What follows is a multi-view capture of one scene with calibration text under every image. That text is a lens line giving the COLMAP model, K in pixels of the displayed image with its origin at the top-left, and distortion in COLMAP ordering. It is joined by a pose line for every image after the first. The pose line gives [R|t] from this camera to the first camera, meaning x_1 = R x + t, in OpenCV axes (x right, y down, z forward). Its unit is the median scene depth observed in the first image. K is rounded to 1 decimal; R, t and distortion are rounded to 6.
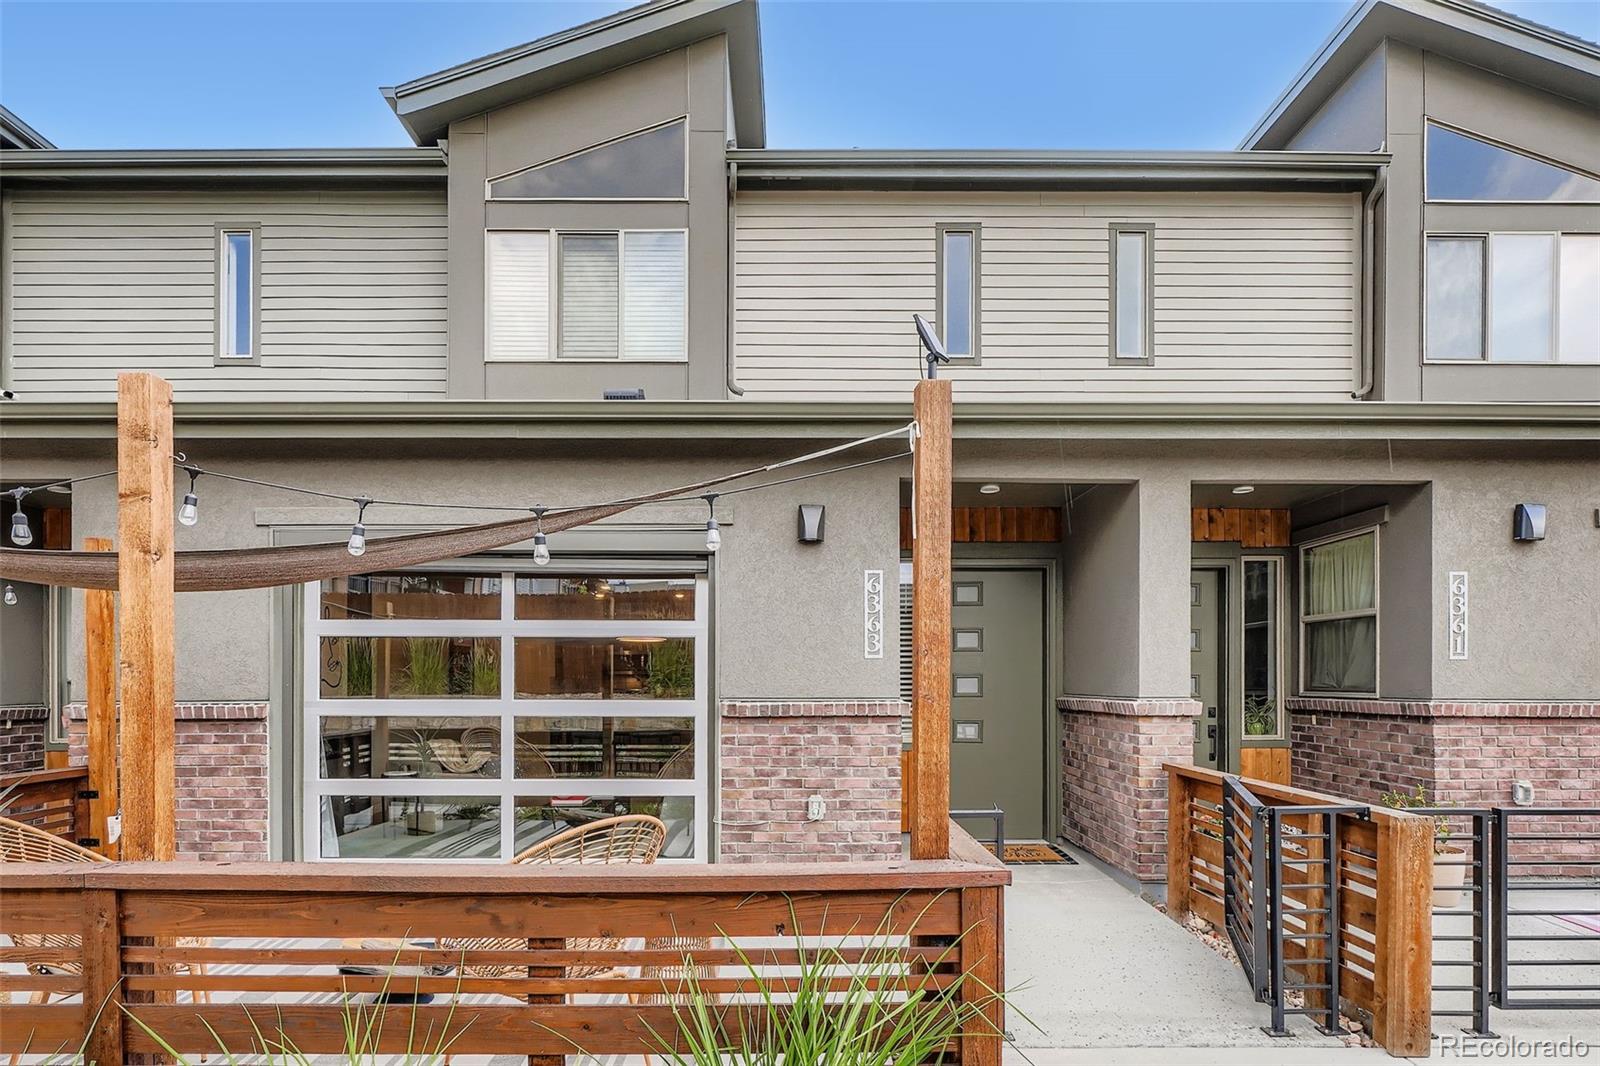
lens RADIAL K [[840.0, 0, 798.1], [0, 840.0, 680.4], [0, 0, 1]] dist [-0.000757, 0.000282]
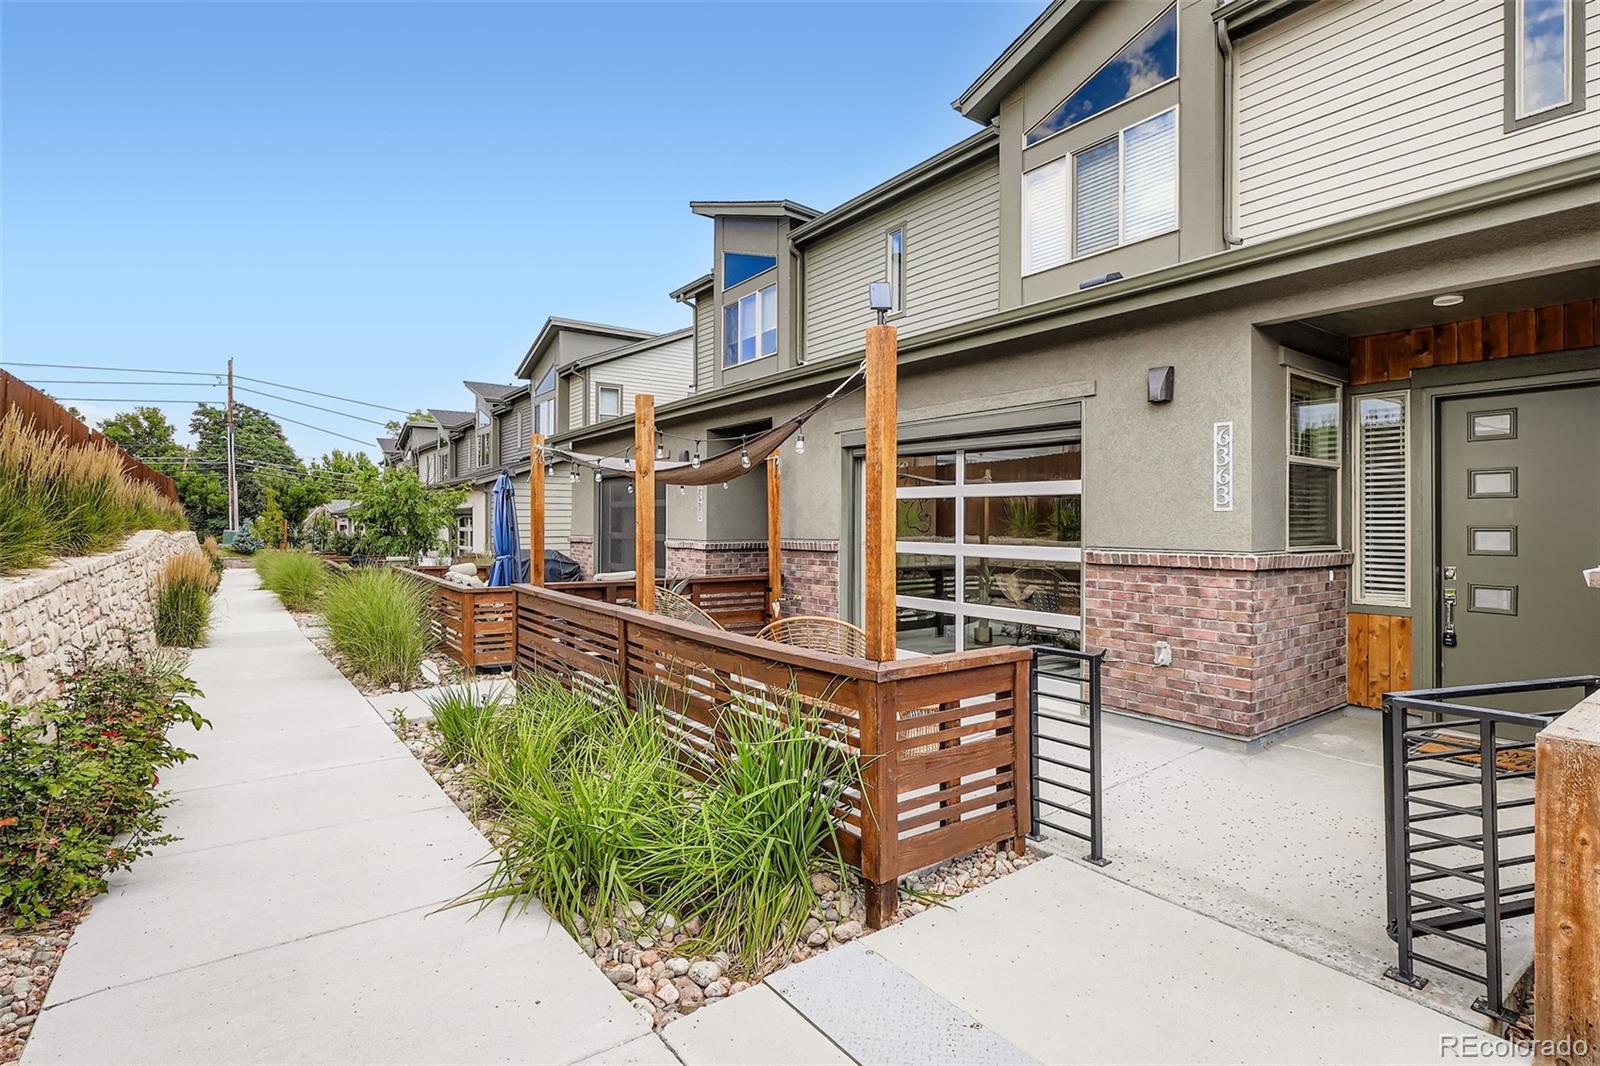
lens RADIAL K [[781.2, 0, 801.9], [0, 781.2, 517.6], [0, 0, 1]] dist [0.000305, -0.001235]
pose [[0.586758, -0.001592, -0.809761, 0.543108], [-0.005612, 0.999966, -0.006032, -0.010232], [0.809743, 0.008084, 0.586729, 0.056900]]
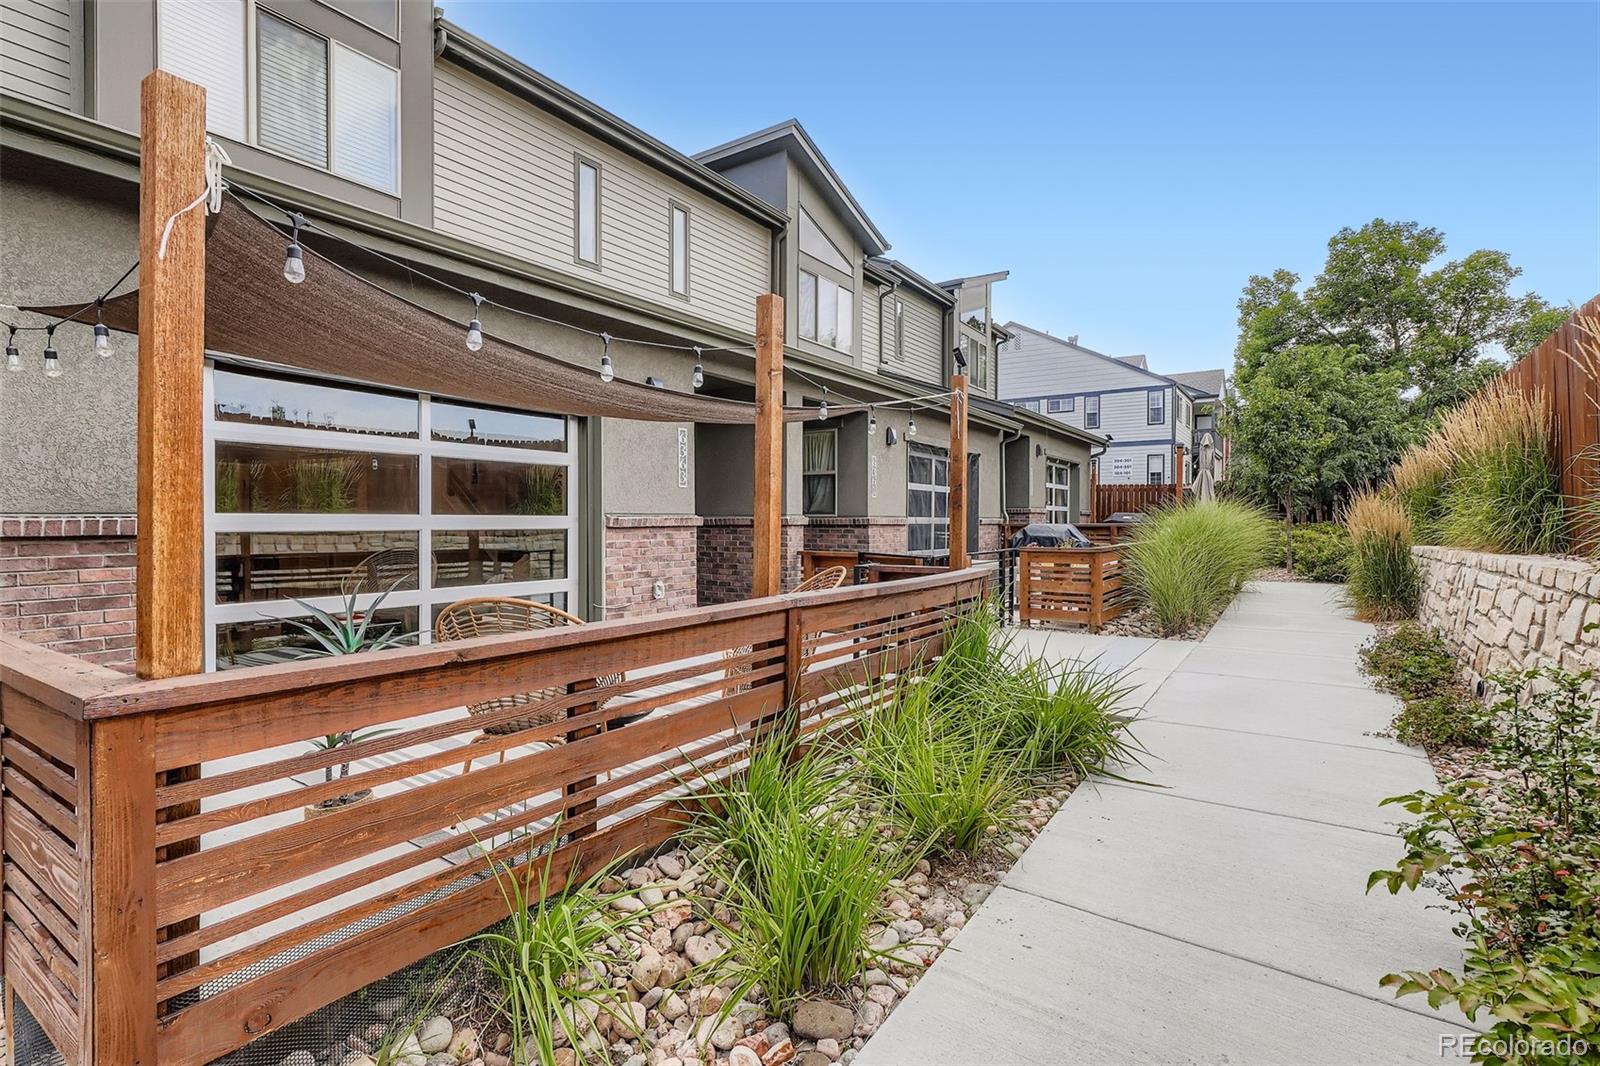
lens RADIAL K [[769.1, 0, 800.0], [0, 769.1, 533.0], [0, 0, 1]] dist [-0.000139, 0.000058]
pose [[0.565681, -0.014449, 0.824498, -0.913407], [0.000576, 0.999853, 0.017127, 0.031011], [-0.824624, -0.009214, 0.565606, 0.058316]]
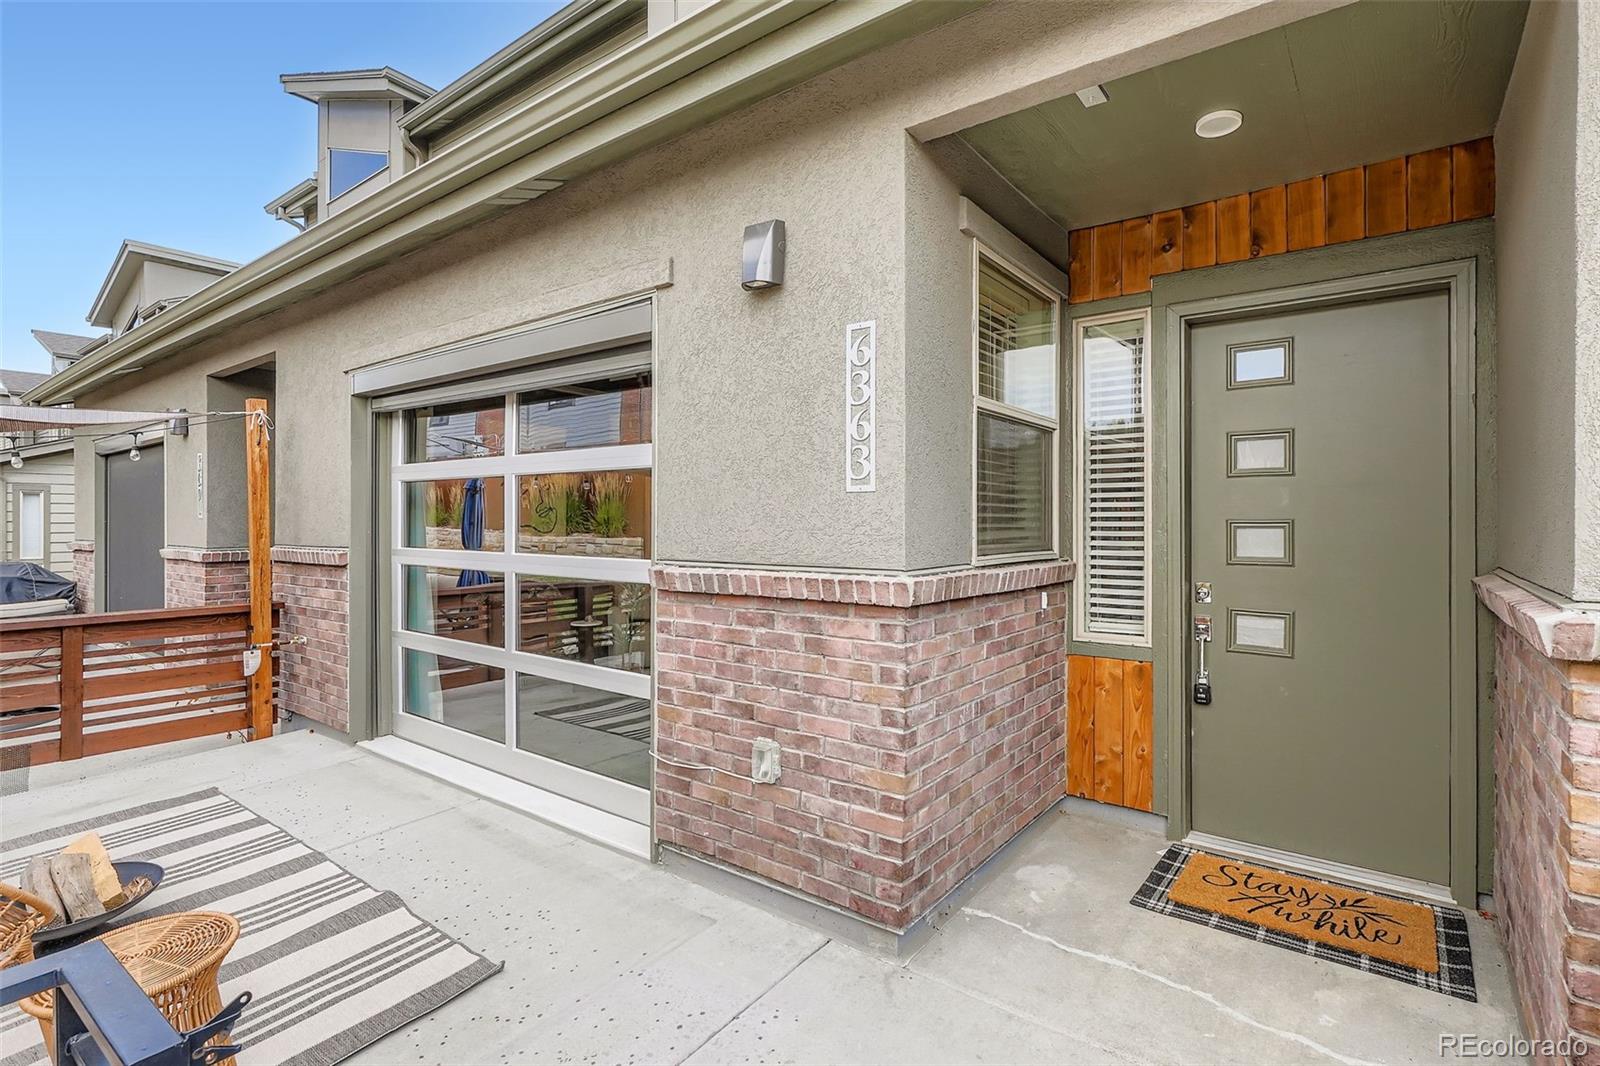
lens RADIAL K [[778.5, 0, 812.2], [0, 778.5, 518.7], [0, 0, 1]] dist [-0.000510, 0.000237]
pose [[0.794011, -0.000391, -0.607903, 0.357541], [-0.002586, 0.999989, -0.004021, -0.007669], [0.607897, 0.004765, 0.794001, 0.598507]]
